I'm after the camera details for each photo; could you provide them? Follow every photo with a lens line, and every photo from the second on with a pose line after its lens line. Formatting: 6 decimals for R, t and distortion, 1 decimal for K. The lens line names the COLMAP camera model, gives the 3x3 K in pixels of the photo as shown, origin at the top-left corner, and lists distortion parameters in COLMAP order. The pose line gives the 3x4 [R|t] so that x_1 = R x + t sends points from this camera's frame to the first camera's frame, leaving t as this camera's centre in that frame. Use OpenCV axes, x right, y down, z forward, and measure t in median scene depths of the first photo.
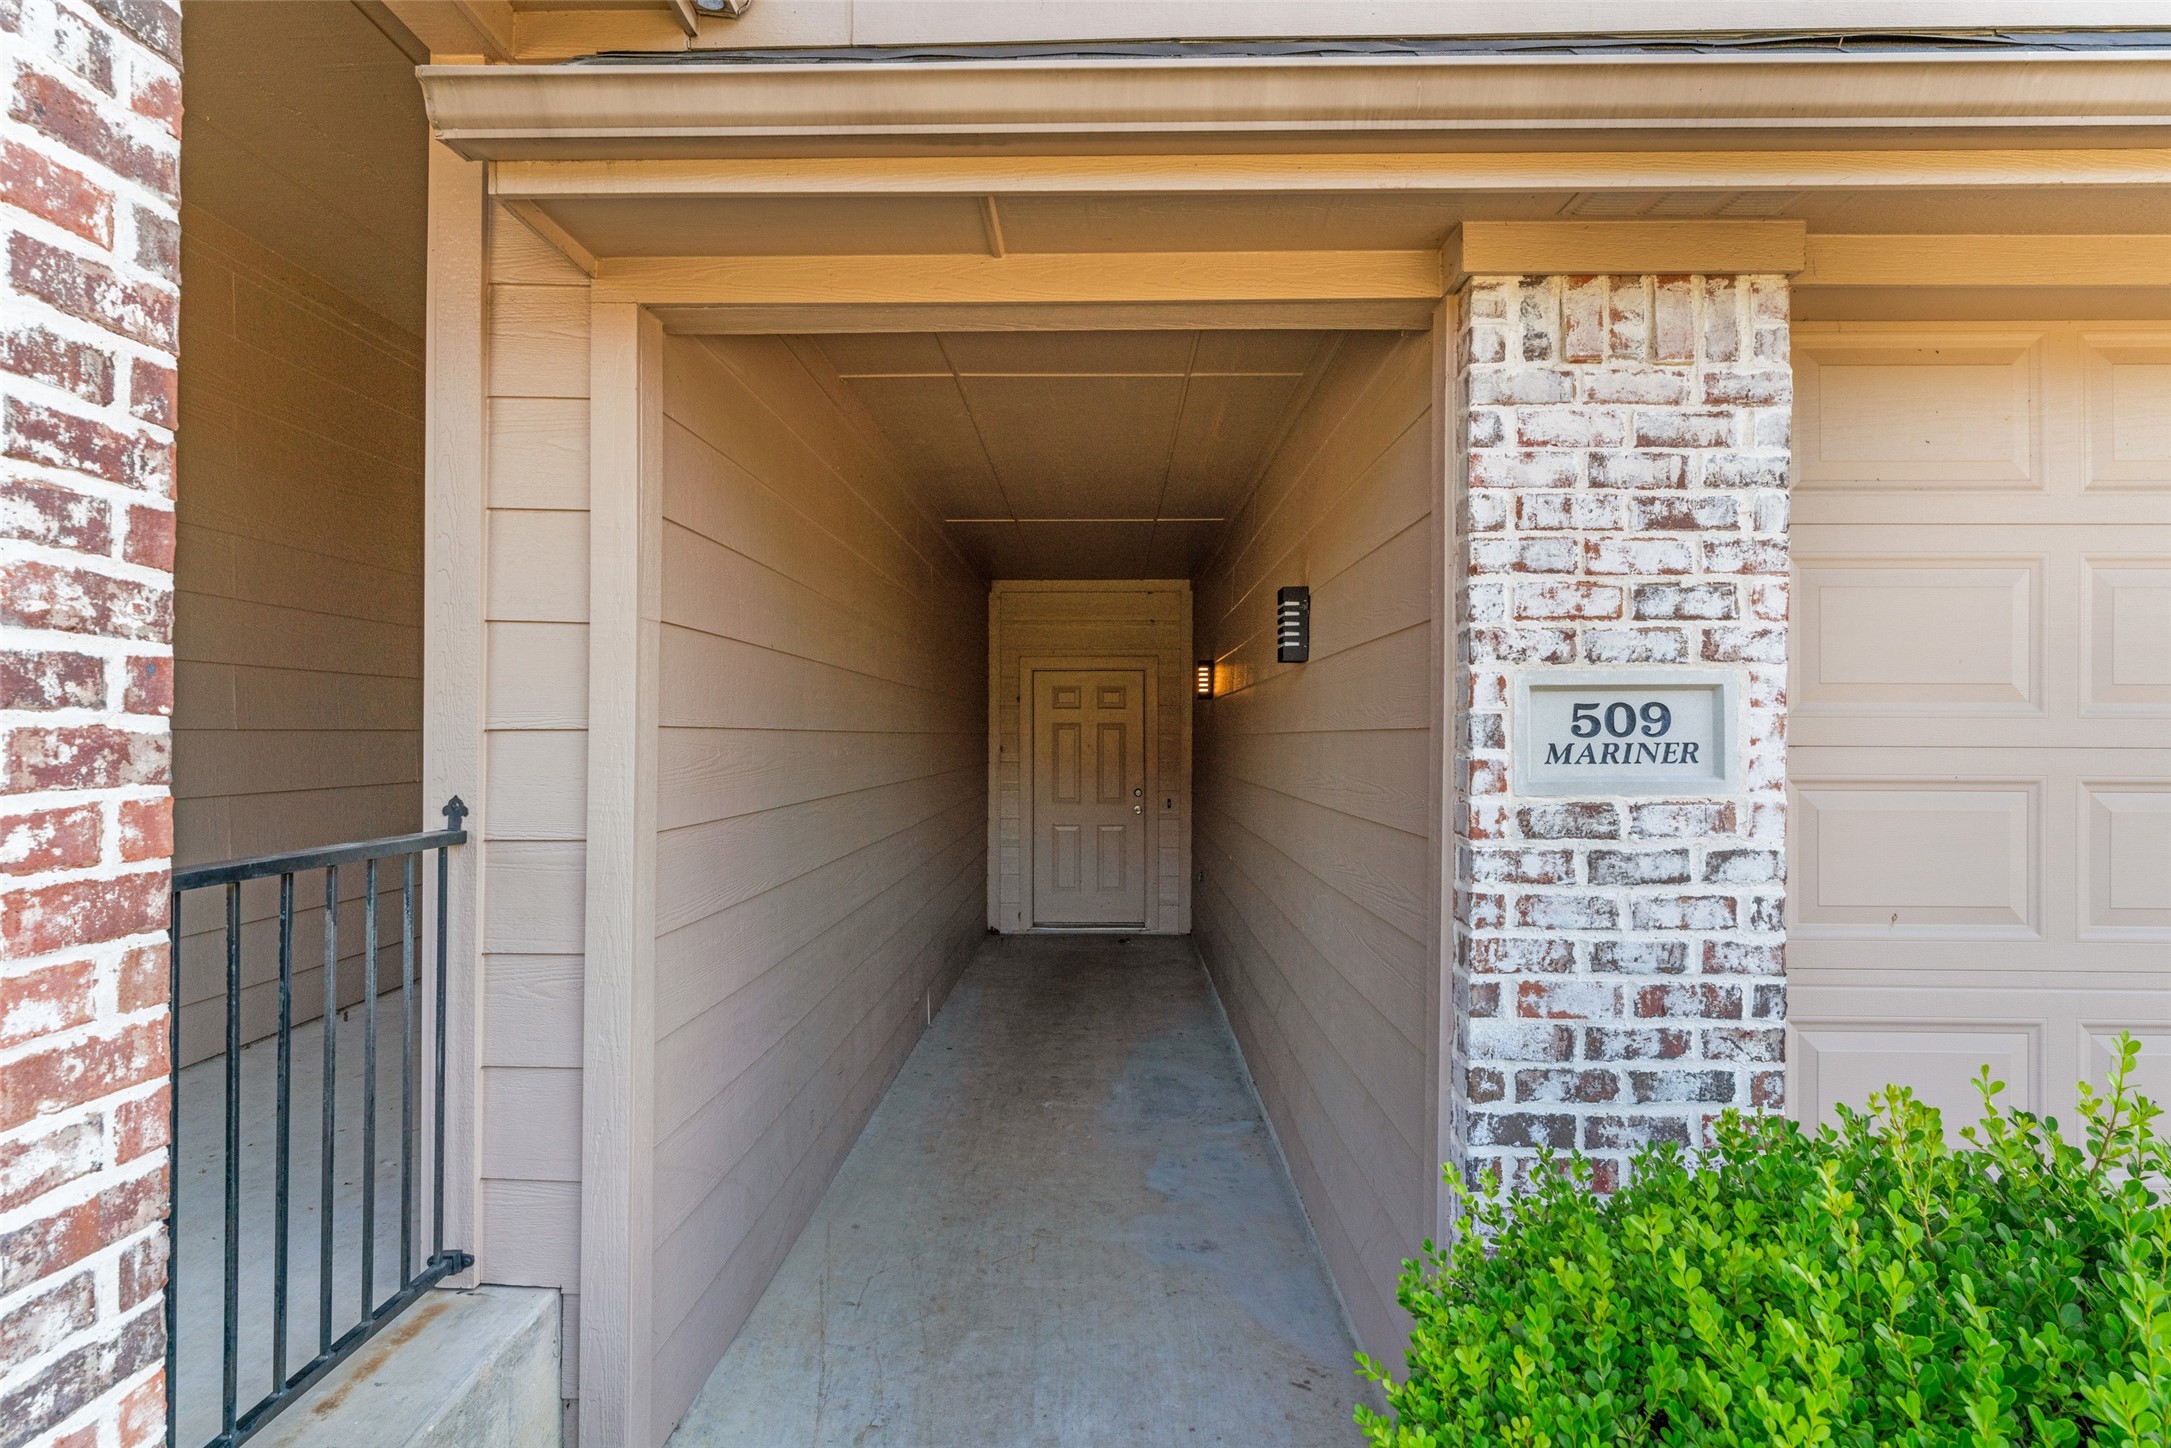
lens RADIAL K [[1040.6, 0, 1085.1], [0, 1040.6, 726.8], [0, 0, 1]] dist [-0.000672, -0.000023]
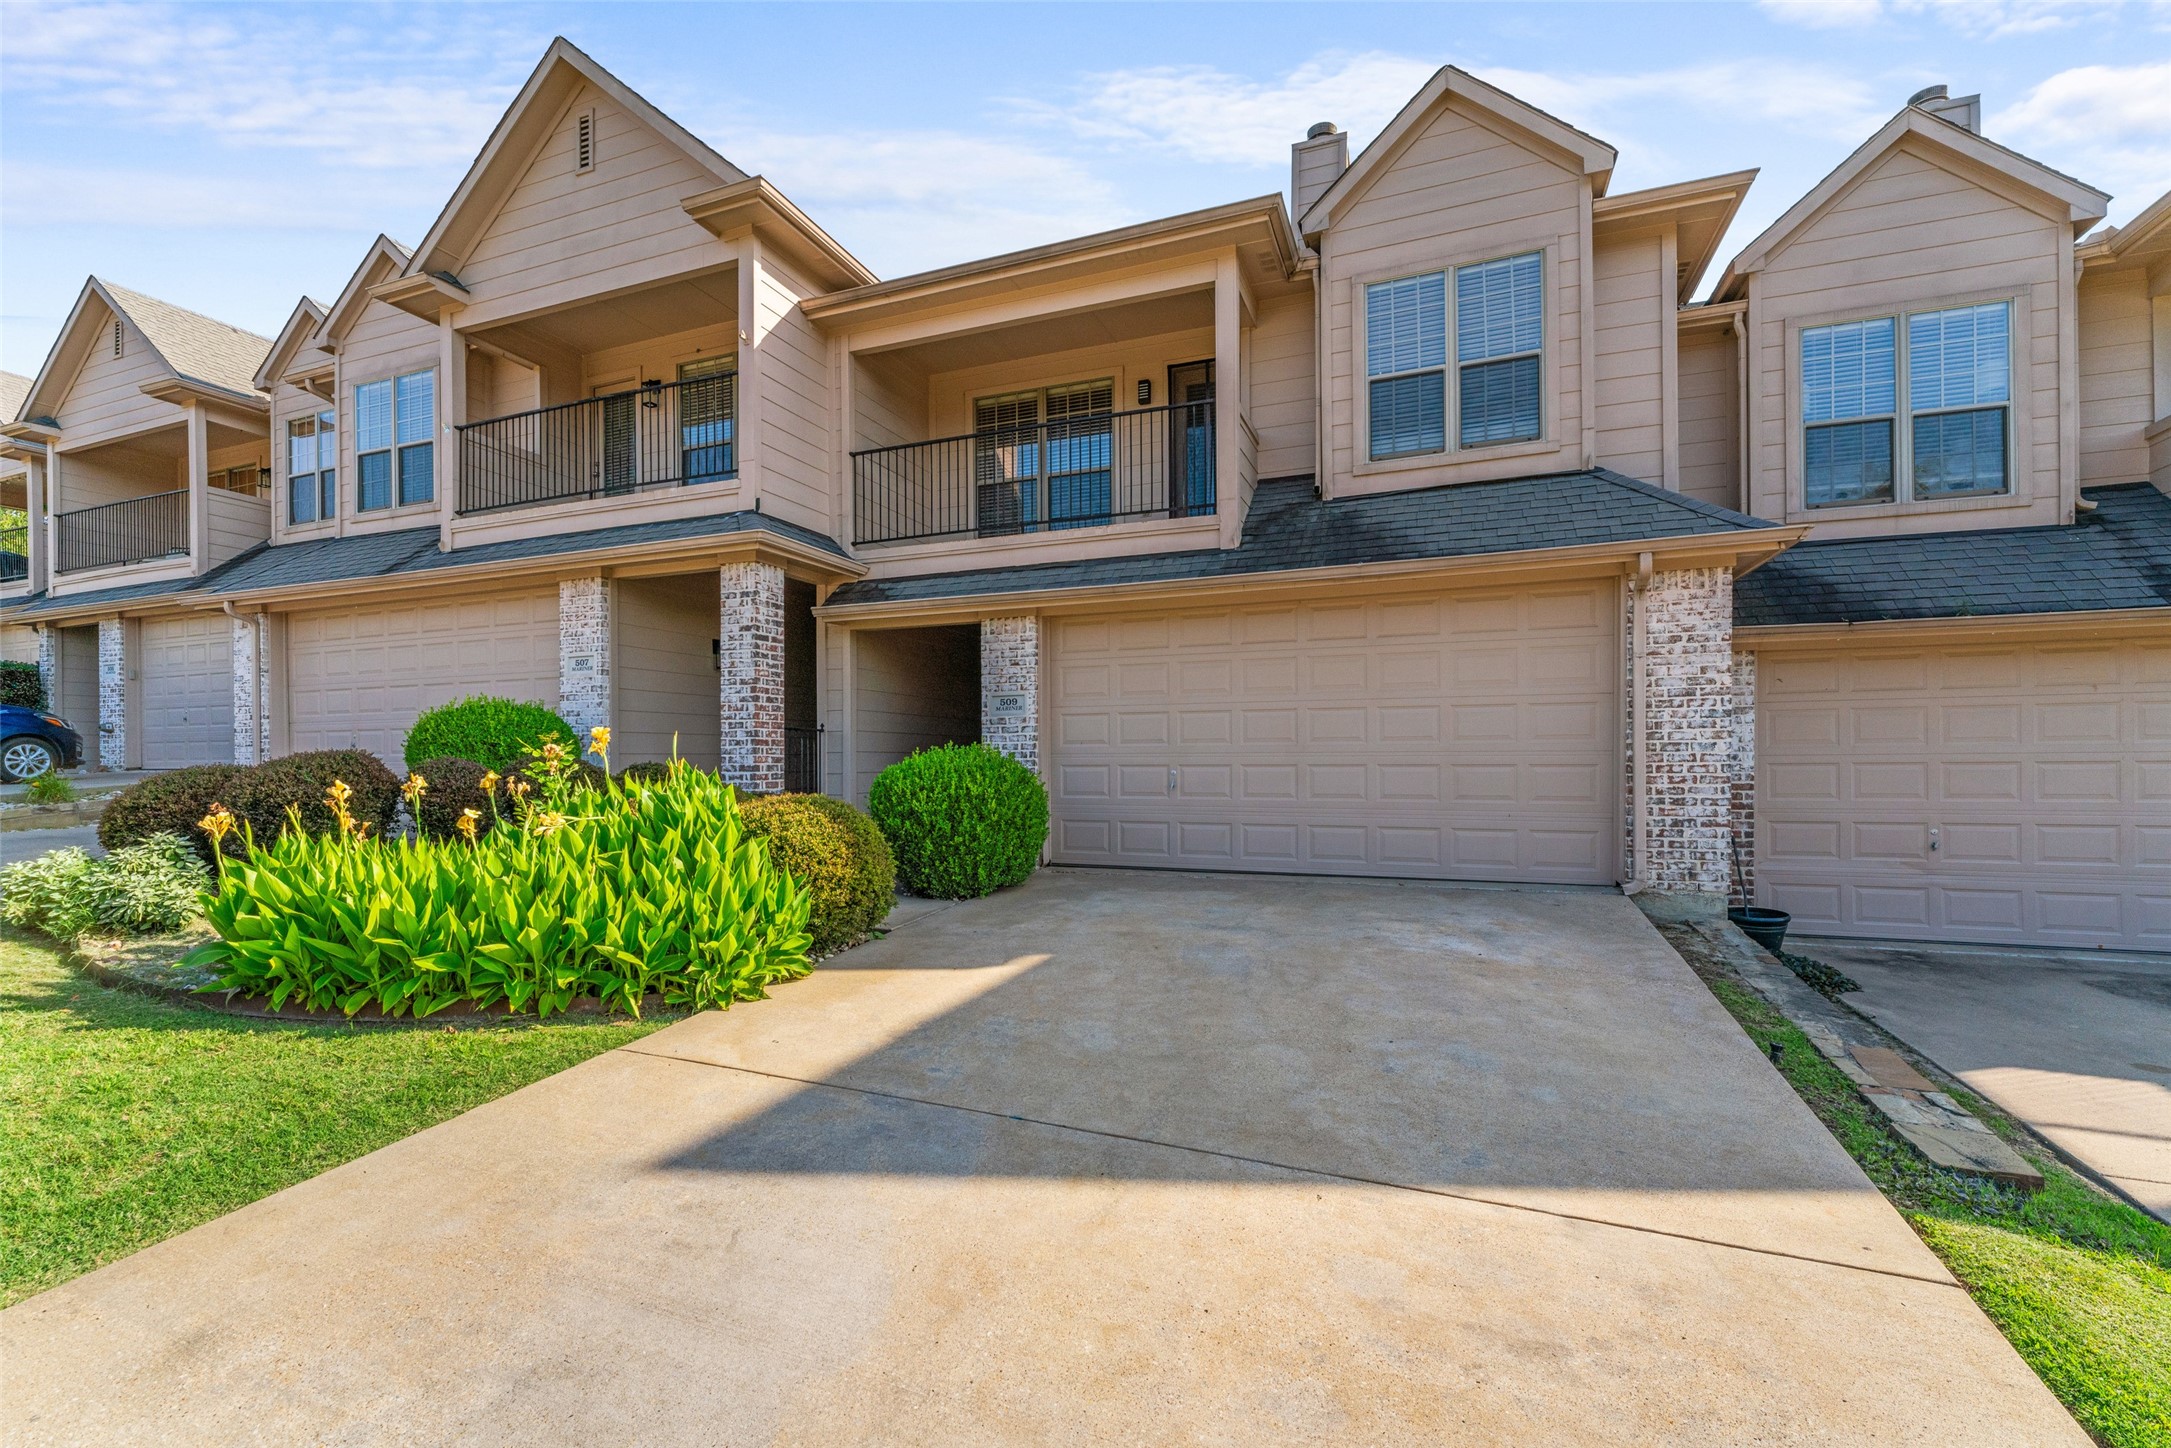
lens RADIAL K [[928.8, 0, 1079.8], [0, 928.8, 739.8], [0, 0, 1]] dist [0.000014, 0.000000]
pose [[0.941216, -0.012529, -0.337572, 2.450261], [0.012312, 0.999920, -0.002785, 0.203207], [0.337580, -0.001535, 0.941296, -3.305827]]
